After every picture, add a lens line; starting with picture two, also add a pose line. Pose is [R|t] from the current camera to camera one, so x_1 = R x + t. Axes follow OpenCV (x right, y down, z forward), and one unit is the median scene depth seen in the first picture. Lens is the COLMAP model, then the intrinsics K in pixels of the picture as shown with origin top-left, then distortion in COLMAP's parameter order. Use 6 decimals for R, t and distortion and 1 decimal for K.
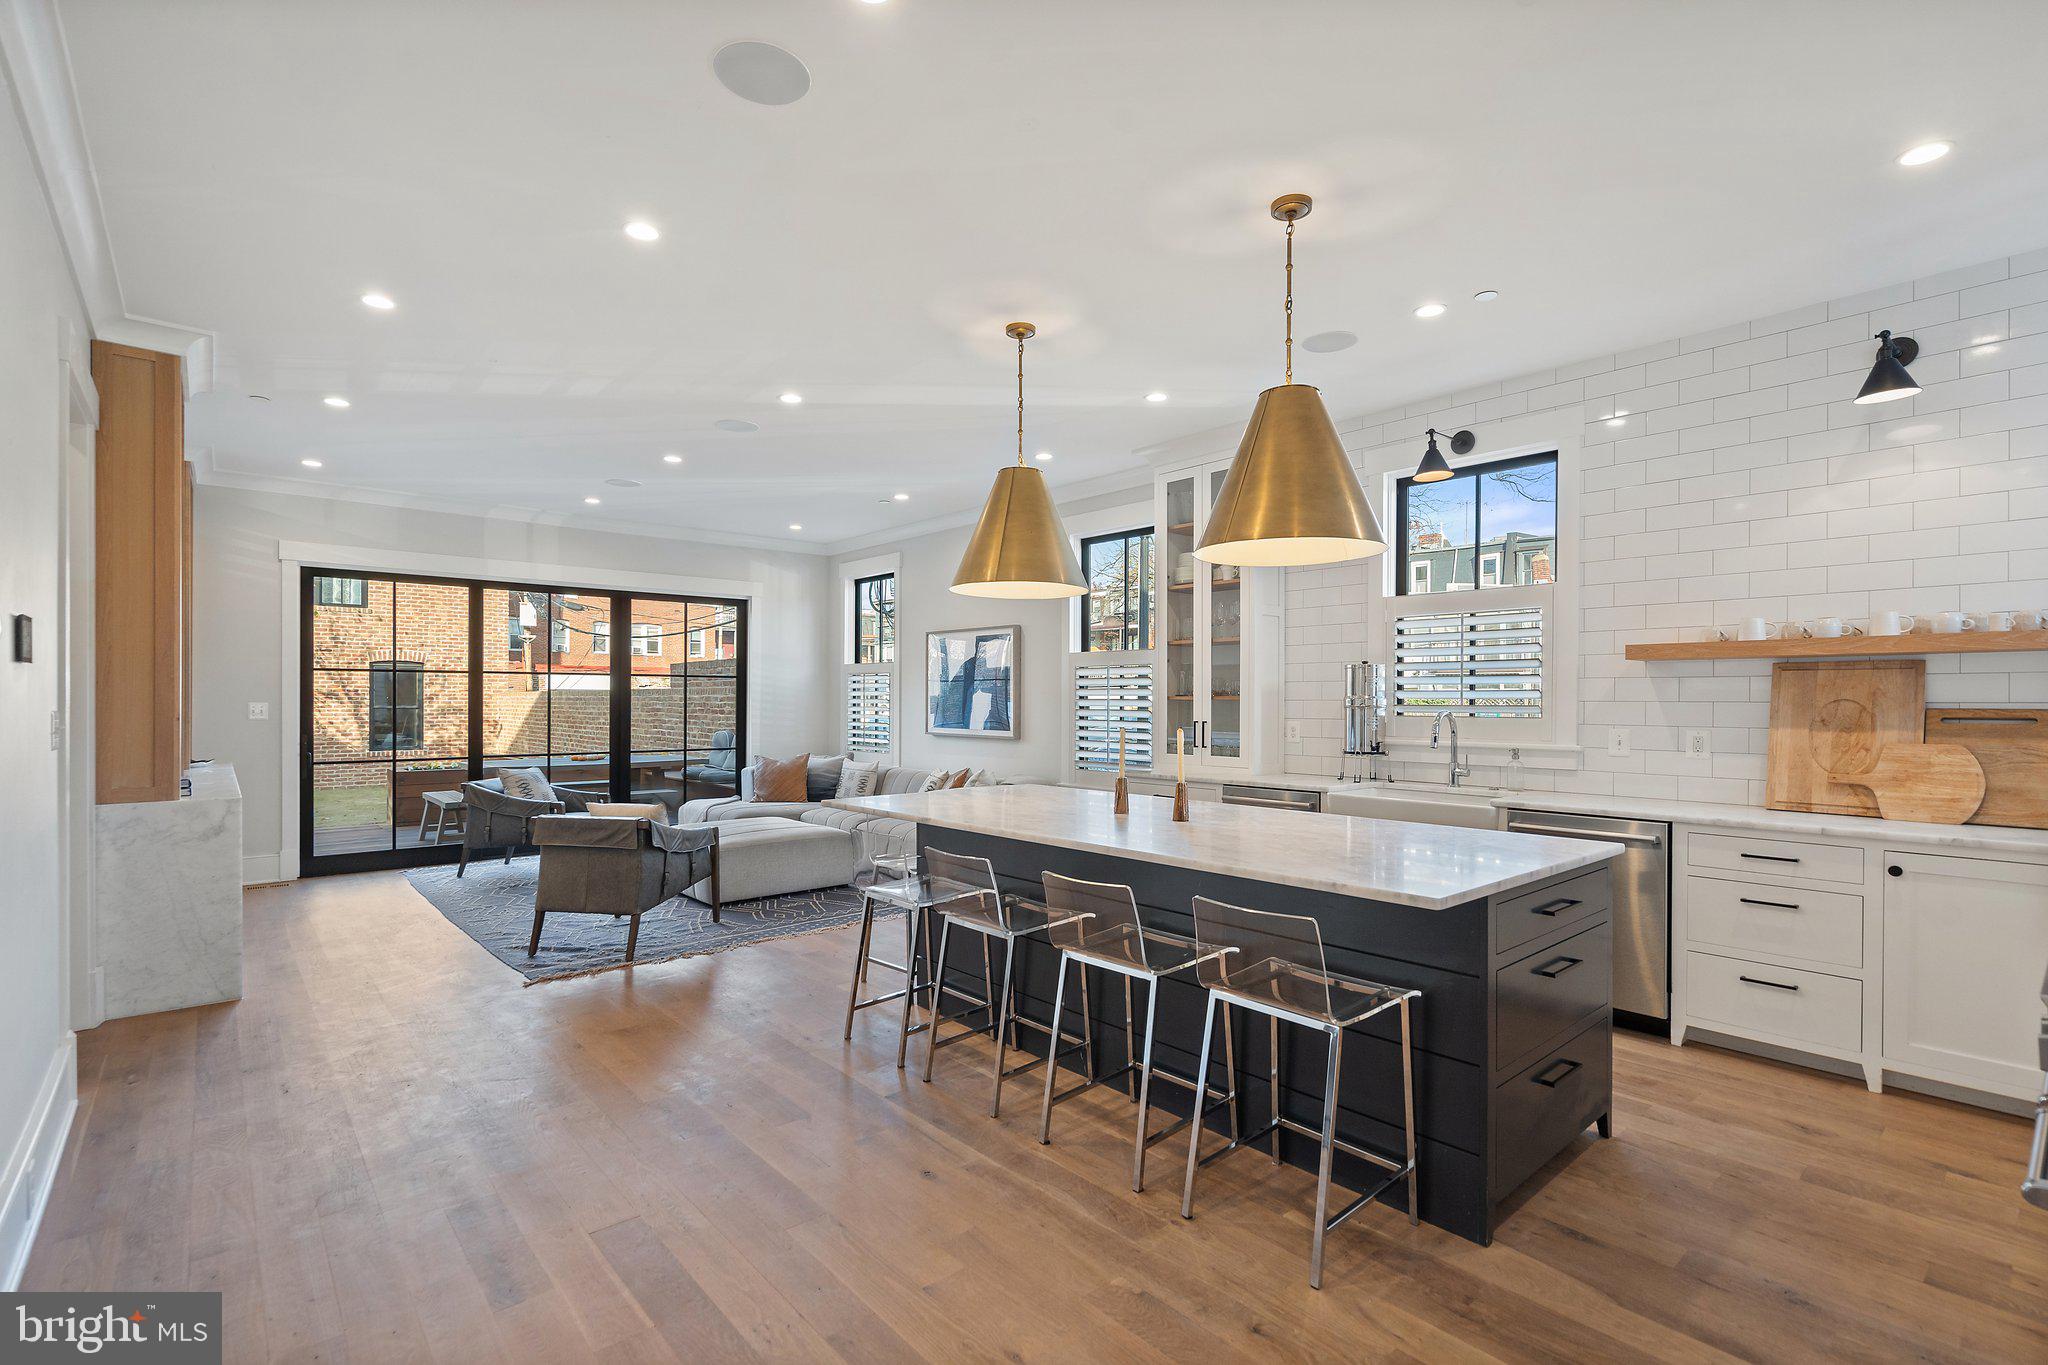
lens RADIAL K [[937.6, 0, 1010.6], [0, 937.6, 699.7], [0, 0, 1]] dist [0.000704, 0.000336]
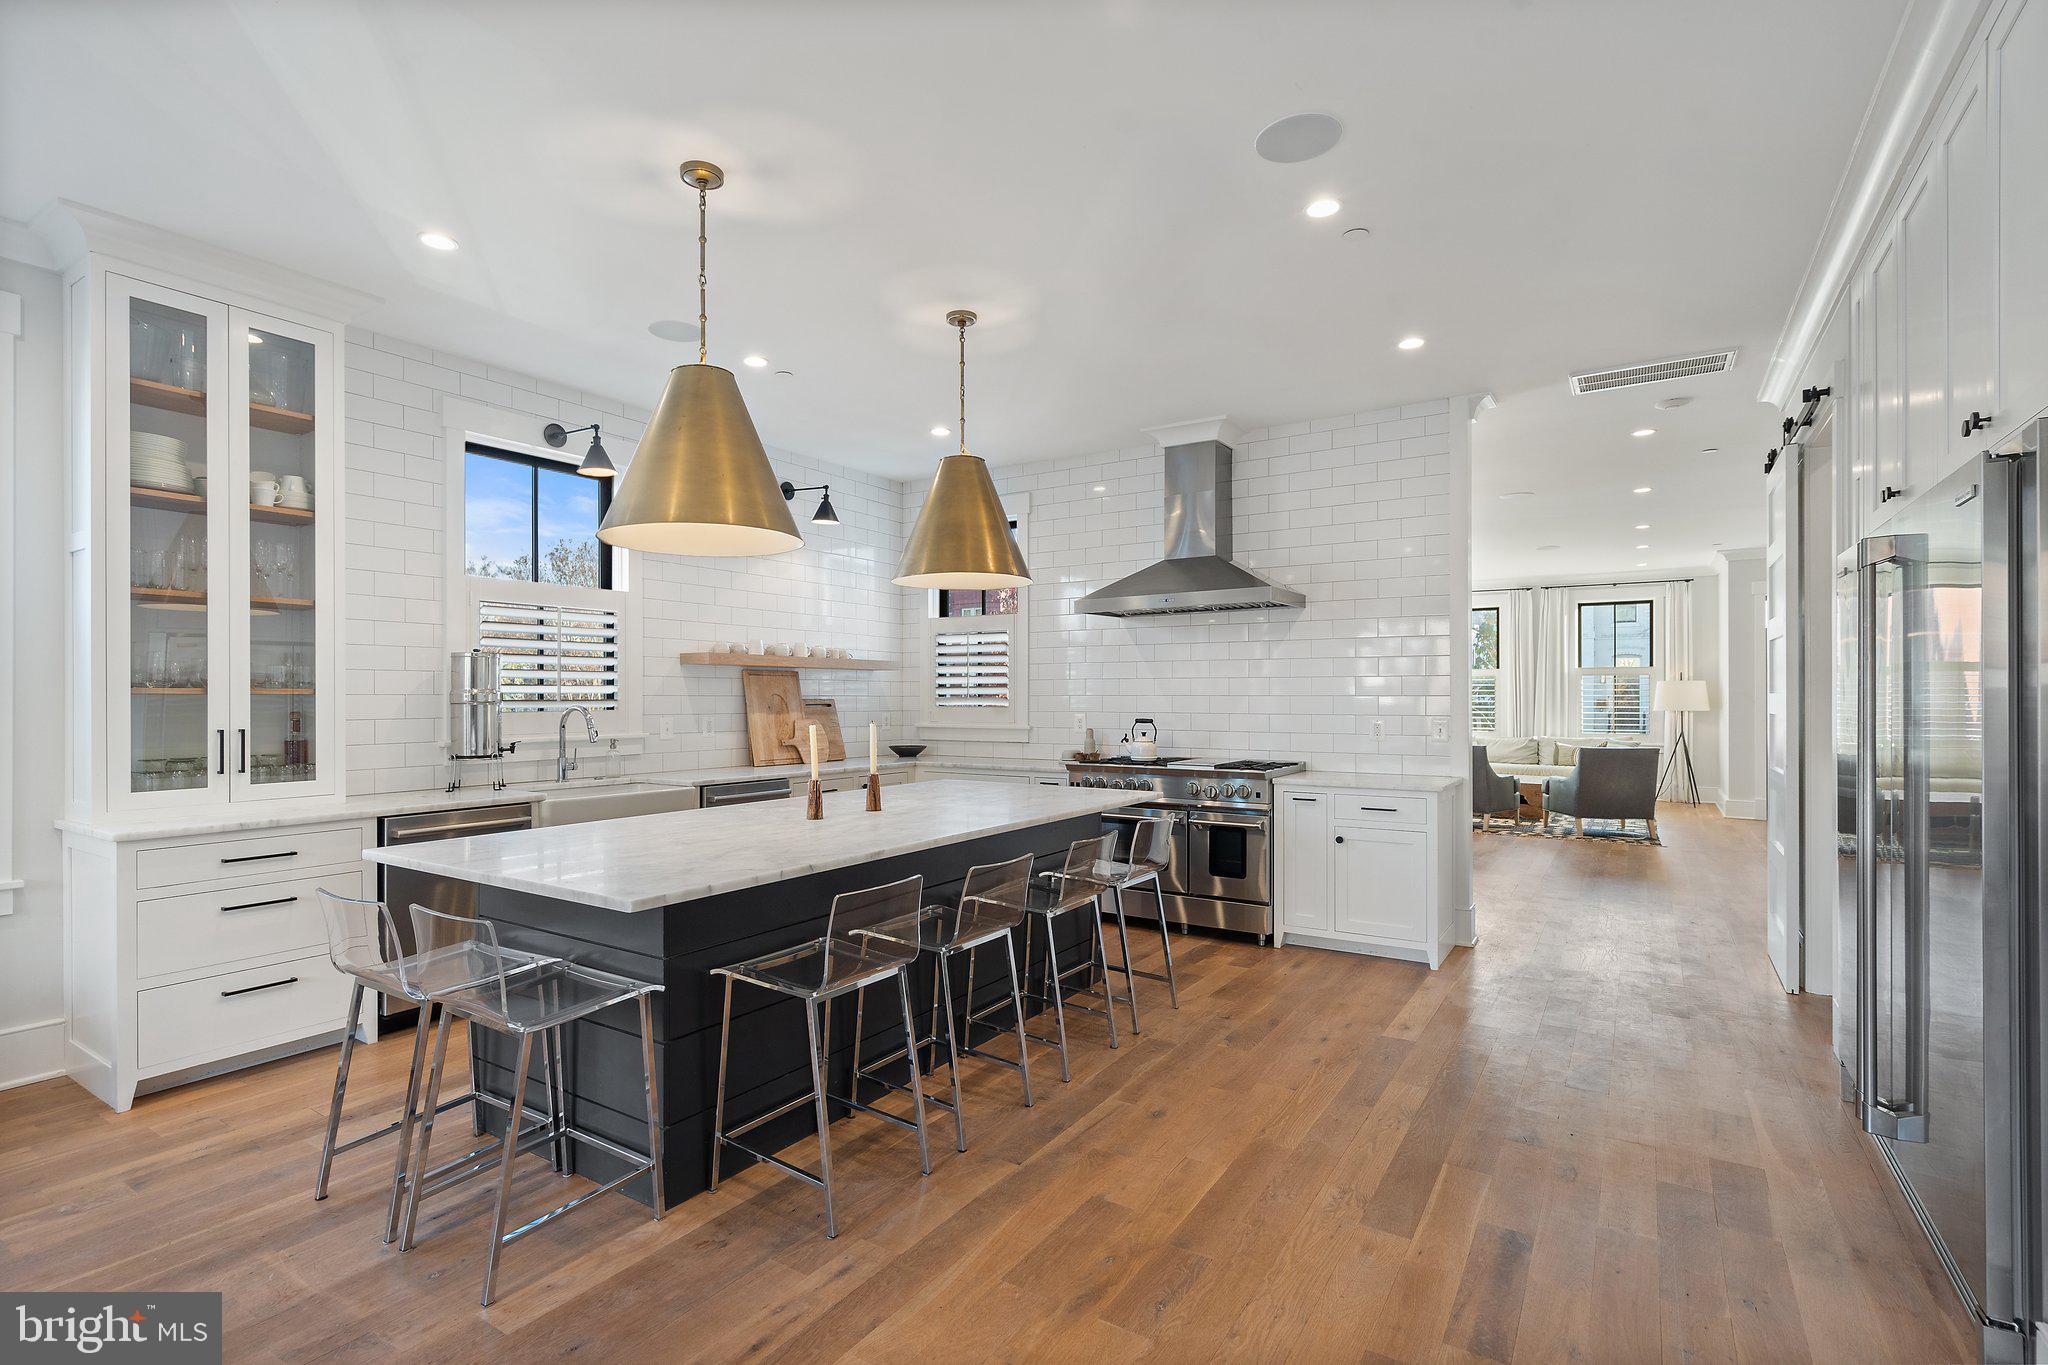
lens RADIAL K [[962.9, 0, 1011.1], [0, 962.9, 695.8], [0, 0, 1]] dist [-0.000926, -0.000083]
pose [[-0.277008, -0.001141, 0.960867, -0.454396], [-0.000884, 0.999999, 0.000933, 0.000250], [-0.960867, -0.000591, -0.277008, 0.587277]]
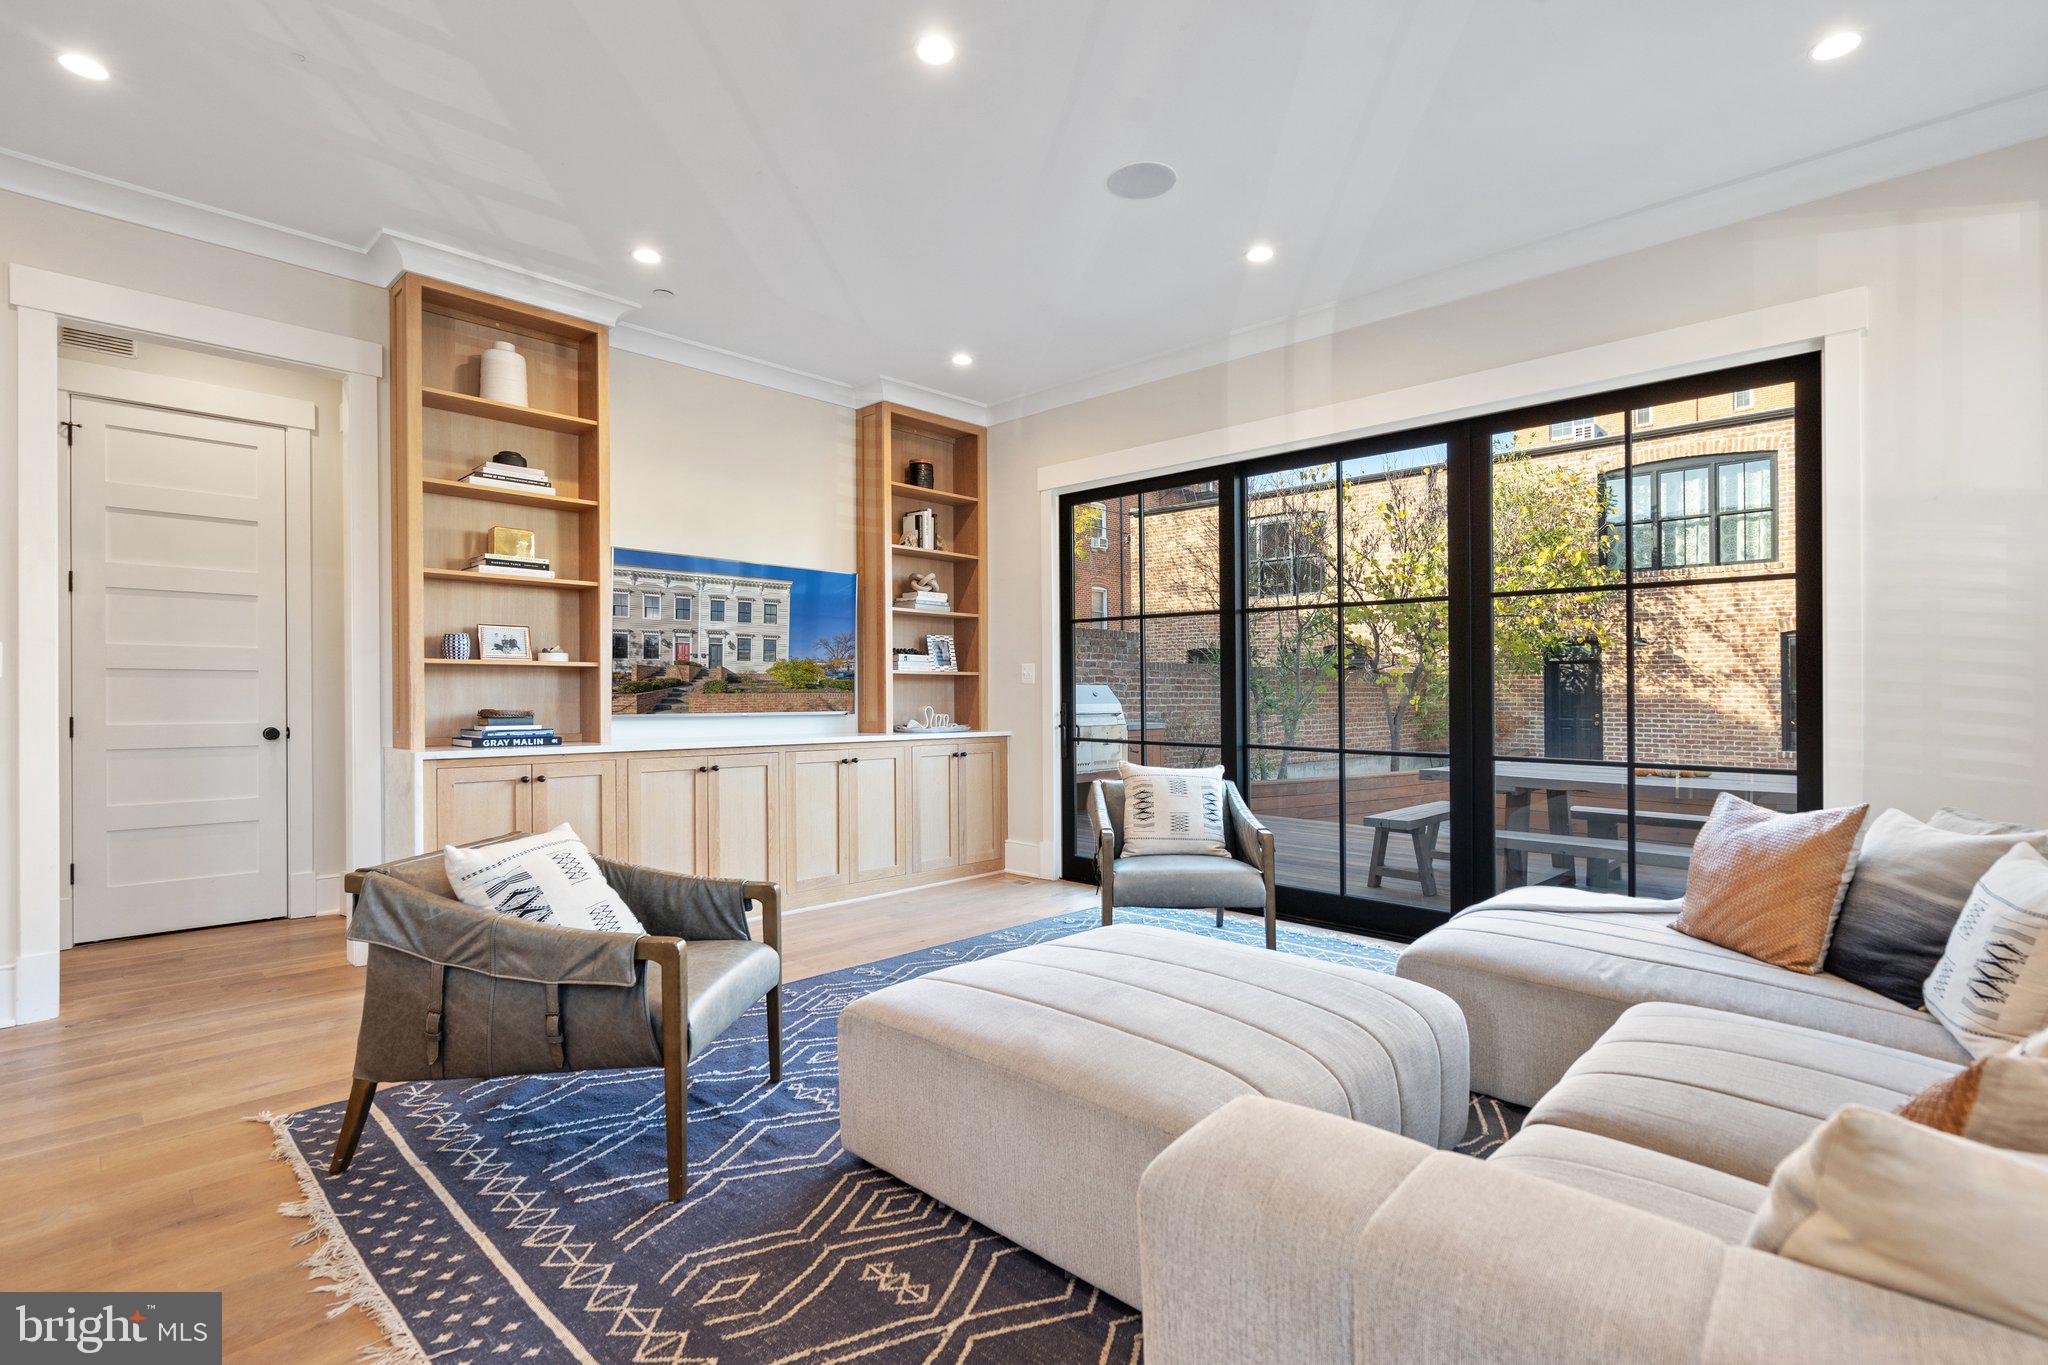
lens RADIAL K [[954.7, 0, 1026.0], [0, 954.7, 689.8], [0, 0, 1]] dist [-0.002604, 0.000021]
pose [[0.093812, -0.002827, -0.995586, 0.063881], [-0.003420, 0.999989, -0.003161, 0.030142], [0.995584, 0.003701, 0.093802, 0.919493]]
